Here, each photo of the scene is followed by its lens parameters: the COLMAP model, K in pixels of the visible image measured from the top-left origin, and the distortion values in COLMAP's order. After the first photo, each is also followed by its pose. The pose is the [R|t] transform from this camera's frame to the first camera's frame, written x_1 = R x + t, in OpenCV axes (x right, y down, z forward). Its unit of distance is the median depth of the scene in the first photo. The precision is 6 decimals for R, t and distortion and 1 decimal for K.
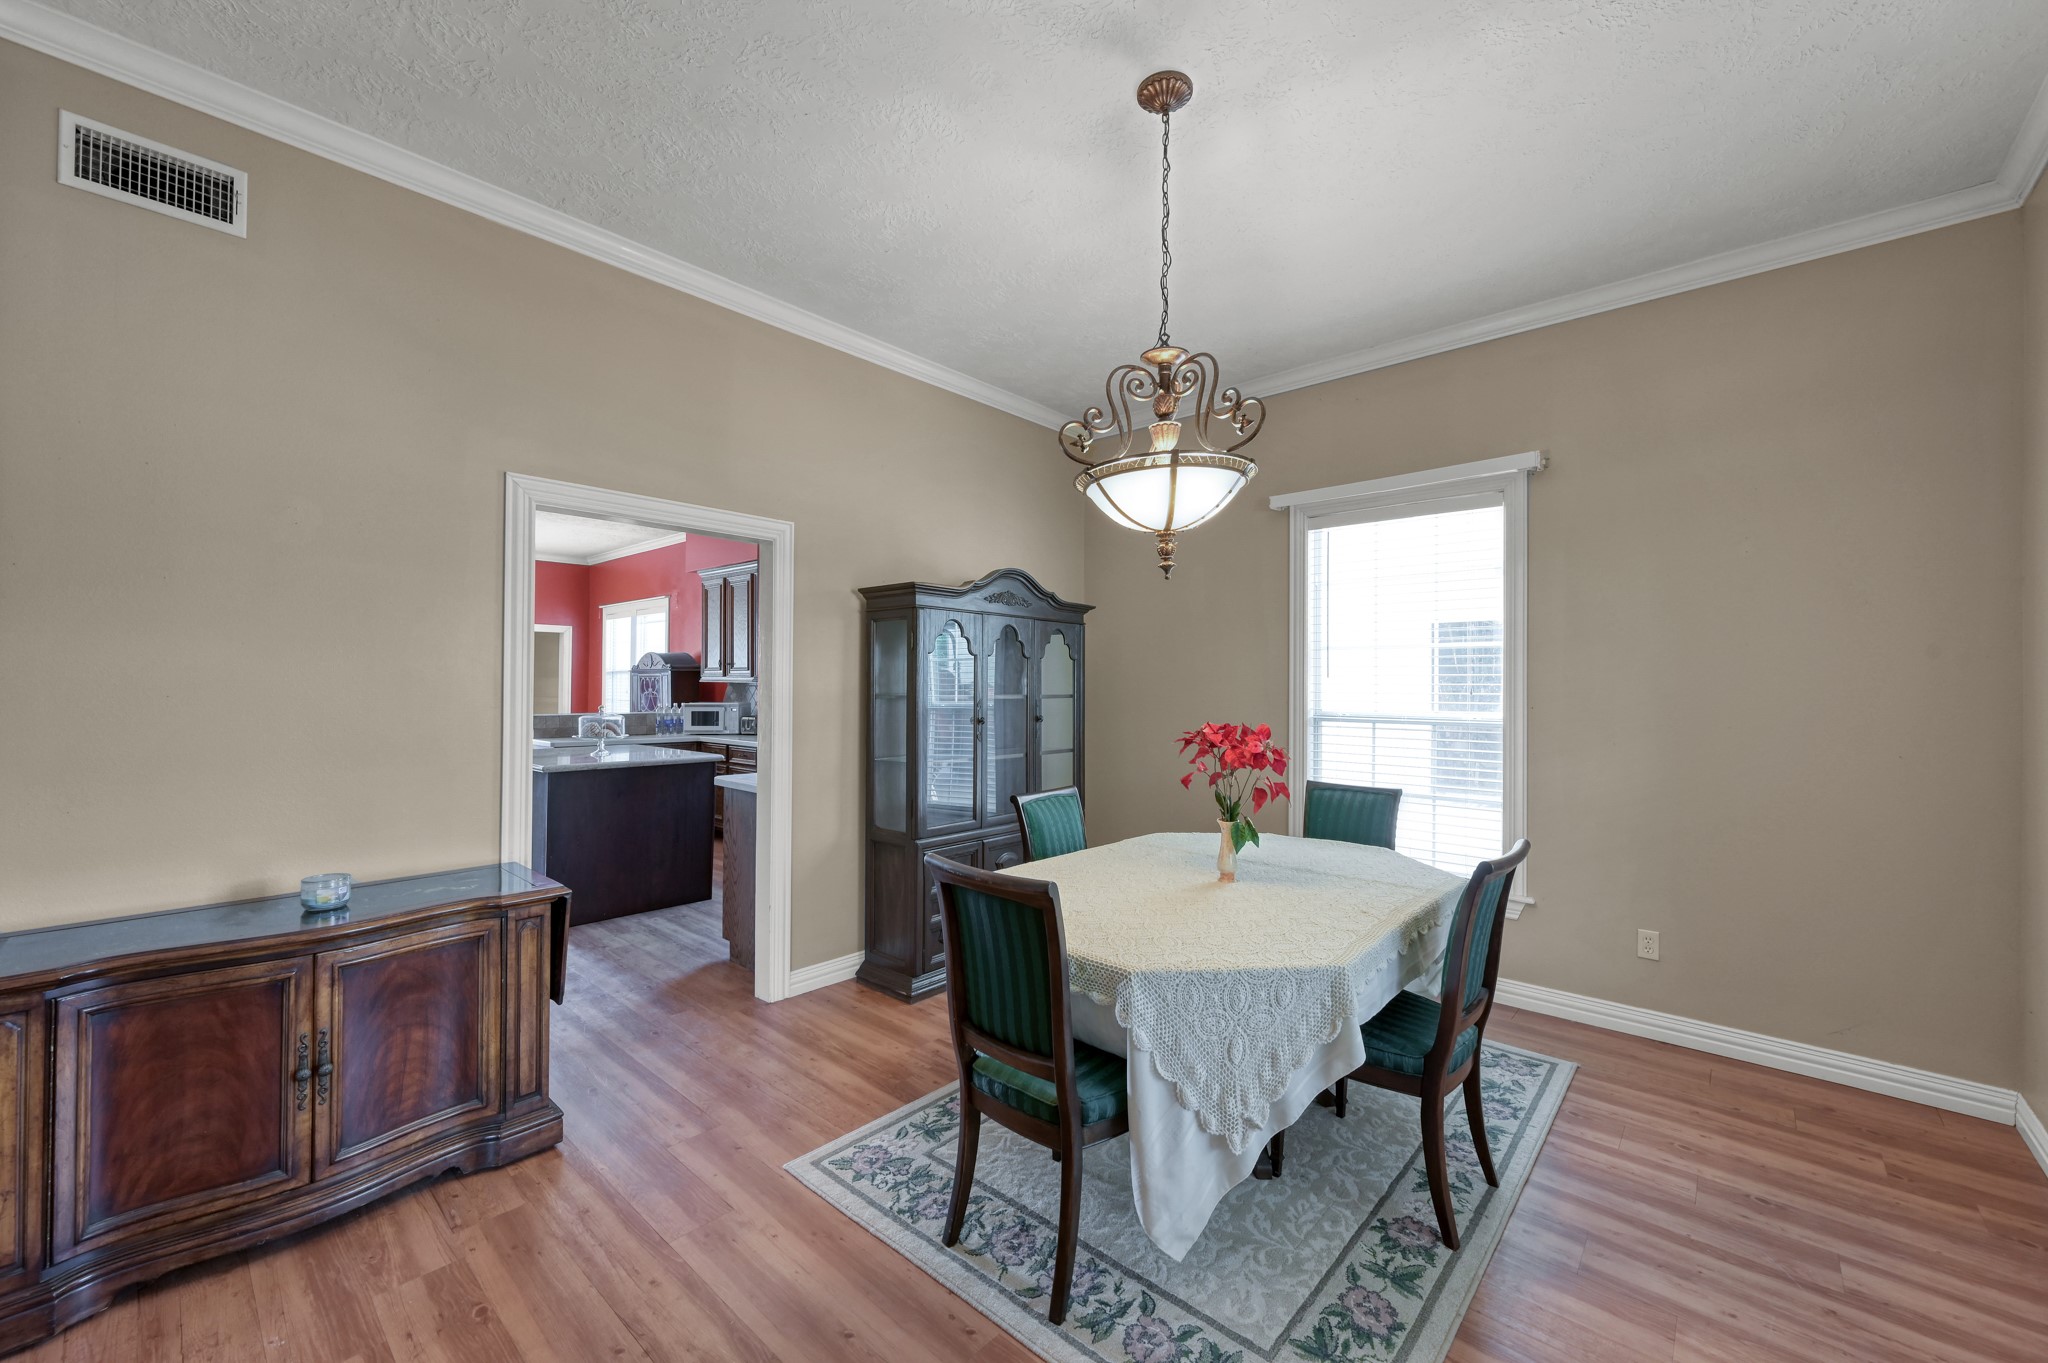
lens RADIAL K [[803.4, 0, 1018.2], [0, 803.4, 679.9], [0, 0, 1]] dist [0.000135, -0.000045]
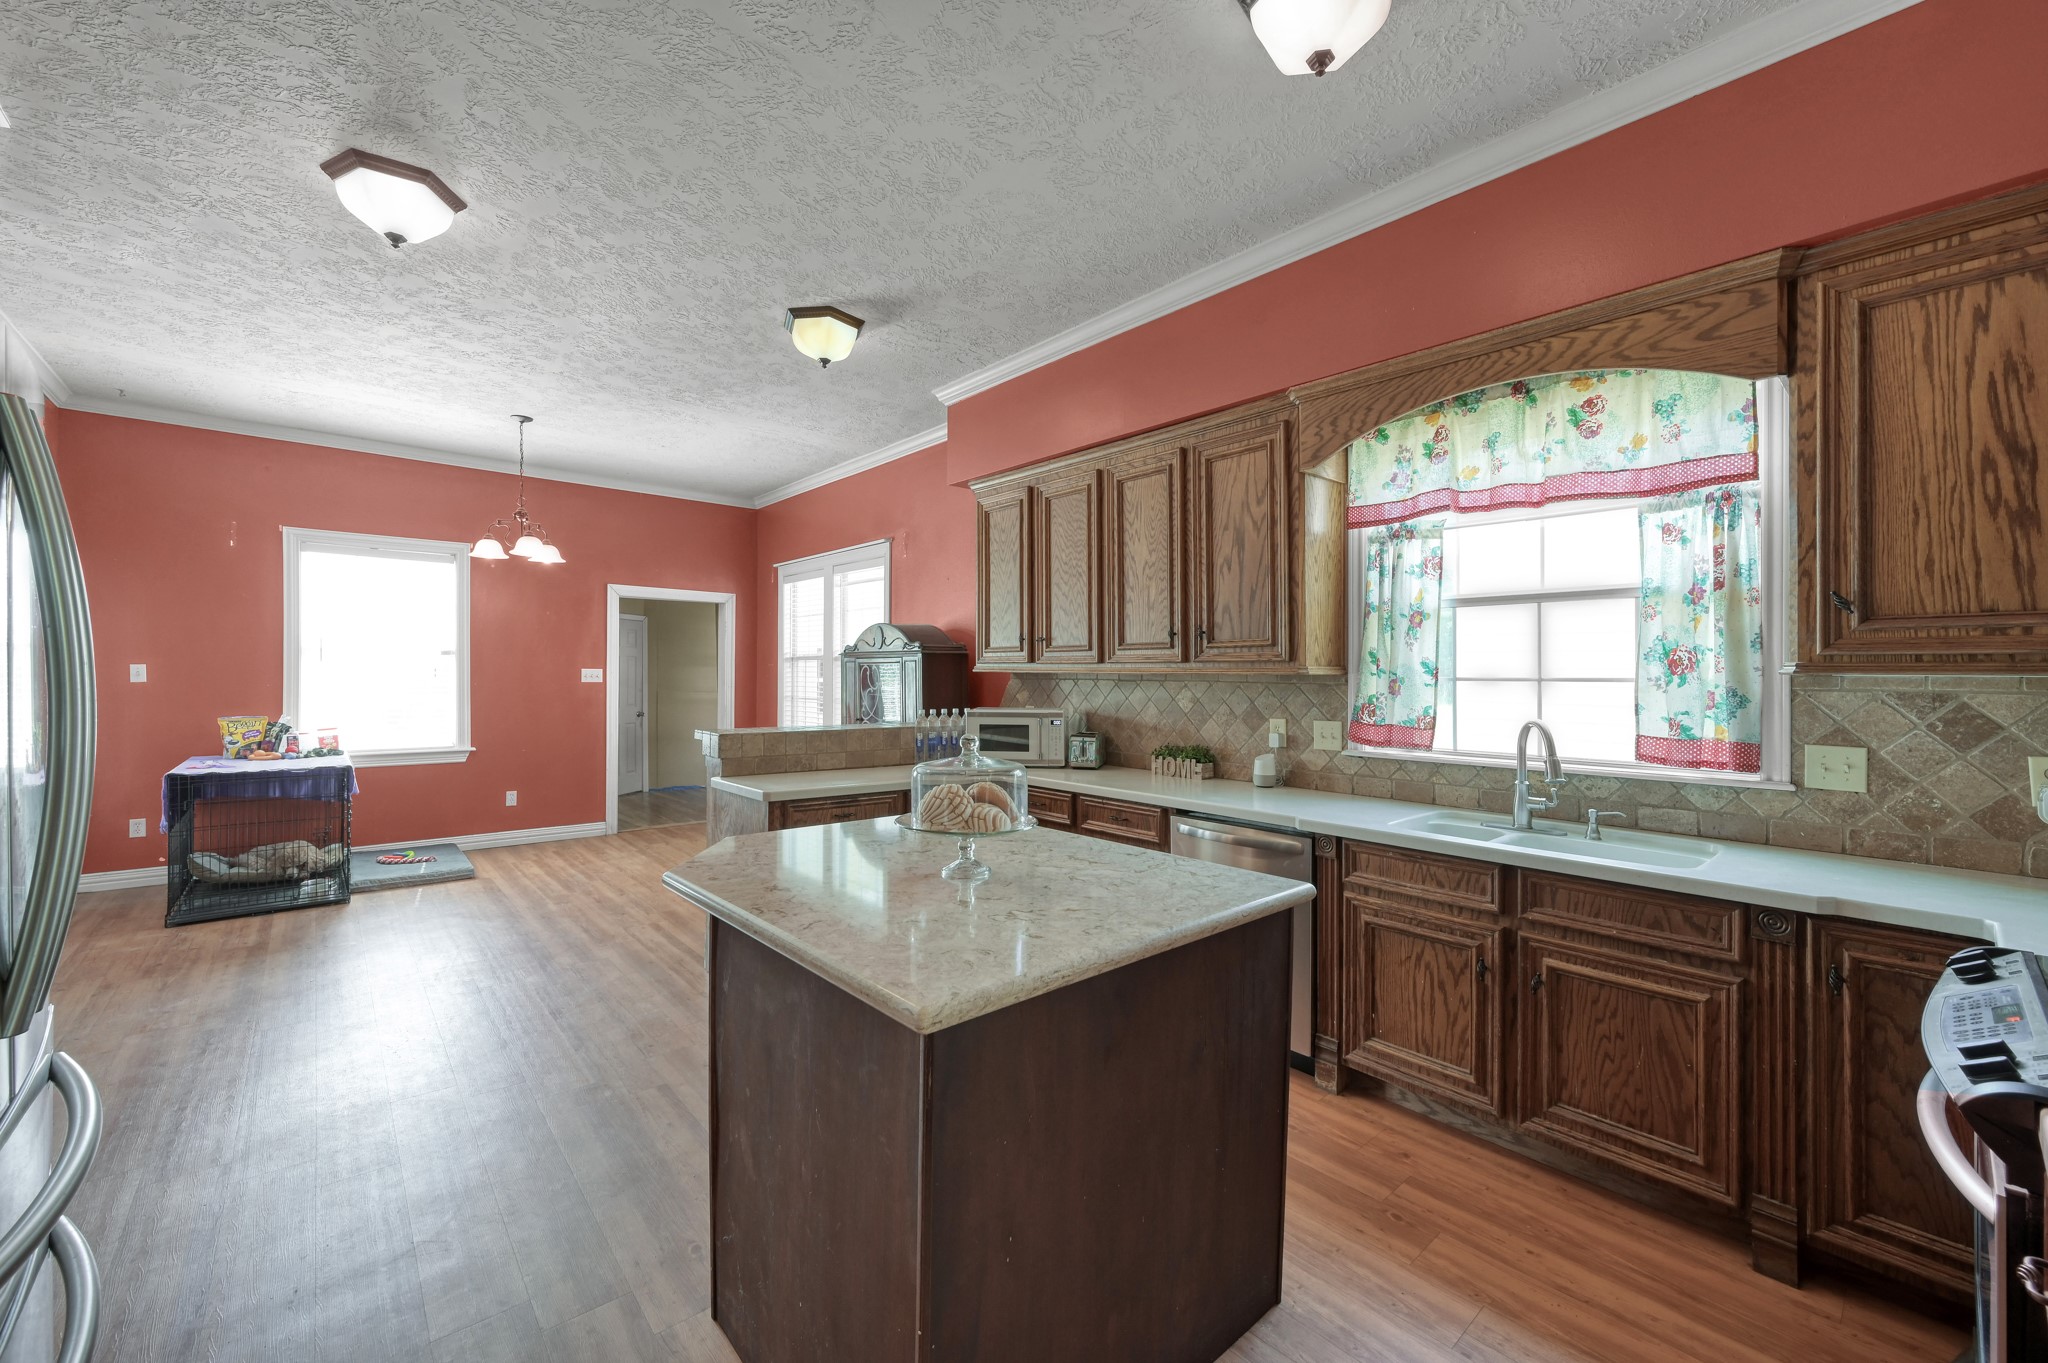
lens RADIAL K [[803.4, 0, 1027.0], [0, 803.4, 677.4], [0, 0, 1]] dist [0.000135, -0.000045]
pose [[0.994483, 0.001520, -0.104891, -0.295183], [-0.000801, 0.999976, 0.006898, 0.002341], [0.104899, -0.006776, 0.994460, 0.422041]]
